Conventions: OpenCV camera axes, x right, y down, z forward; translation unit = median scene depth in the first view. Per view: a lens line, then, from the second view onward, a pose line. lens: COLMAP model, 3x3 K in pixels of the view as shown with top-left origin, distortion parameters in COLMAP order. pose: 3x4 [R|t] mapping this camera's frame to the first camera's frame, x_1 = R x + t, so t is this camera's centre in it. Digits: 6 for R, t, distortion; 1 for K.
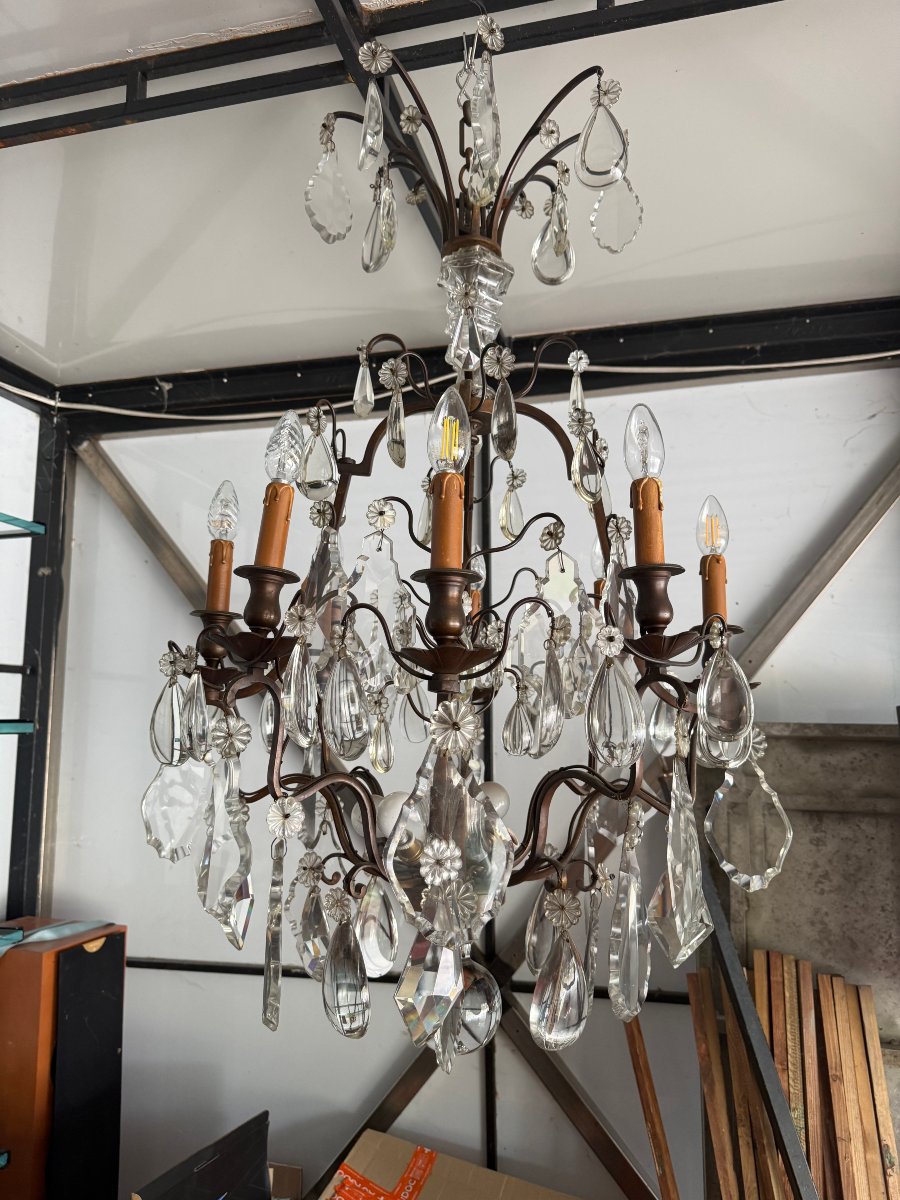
lens RADIAL K [[830.4, 0, 450.0], [0, 830.4, 600.0], [0, 0, 1]] dist [-0.003382, -0.003278]
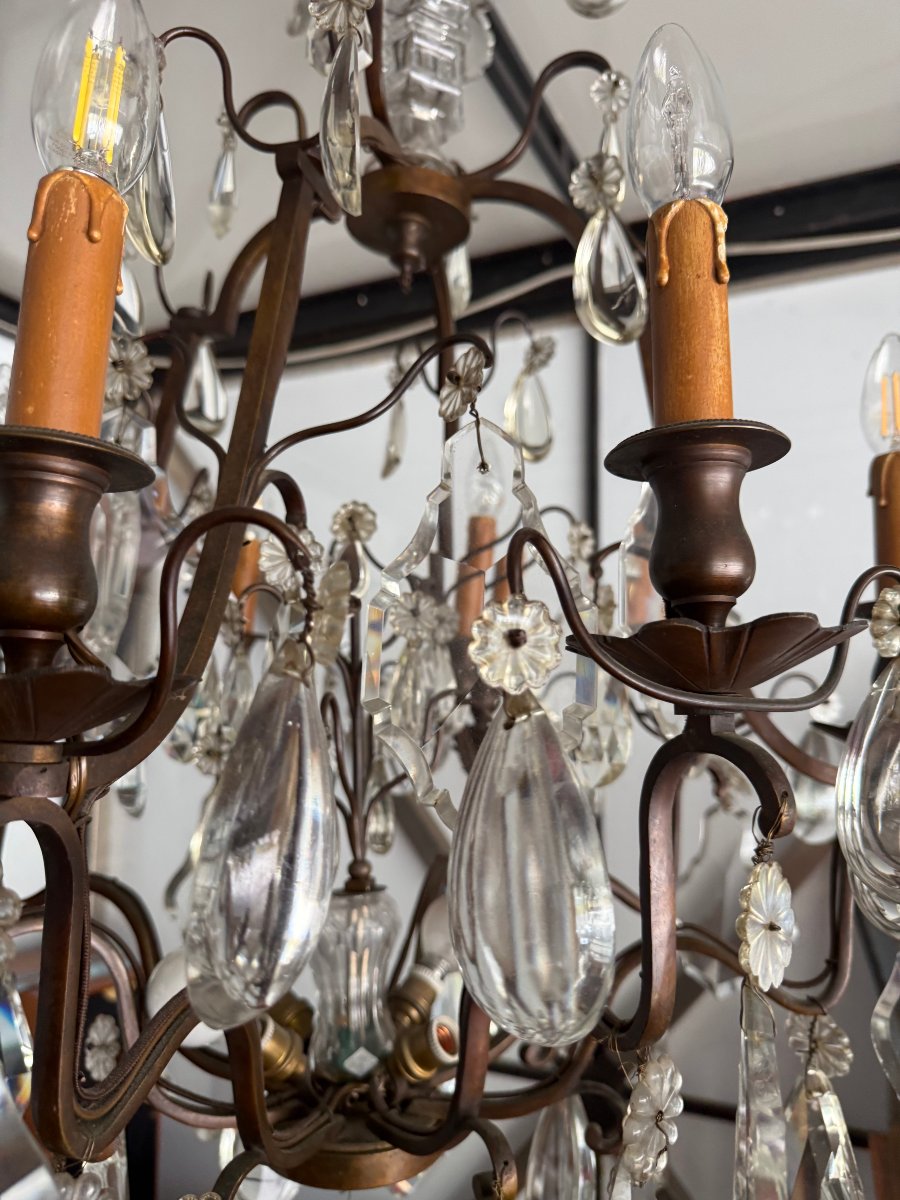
lens RADIAL K [[830.4, 0, 450.0], [0, 830.4, 600.0], [0, 0, 1]] dist [-0.003382, -0.003278]
pose [[0.975634, -0.007969, -0.219258, 0.218341], [0.012747, 0.999711, 0.020385, 0.022733], [0.219032, -0.022683, 0.975454, 0.619019]]
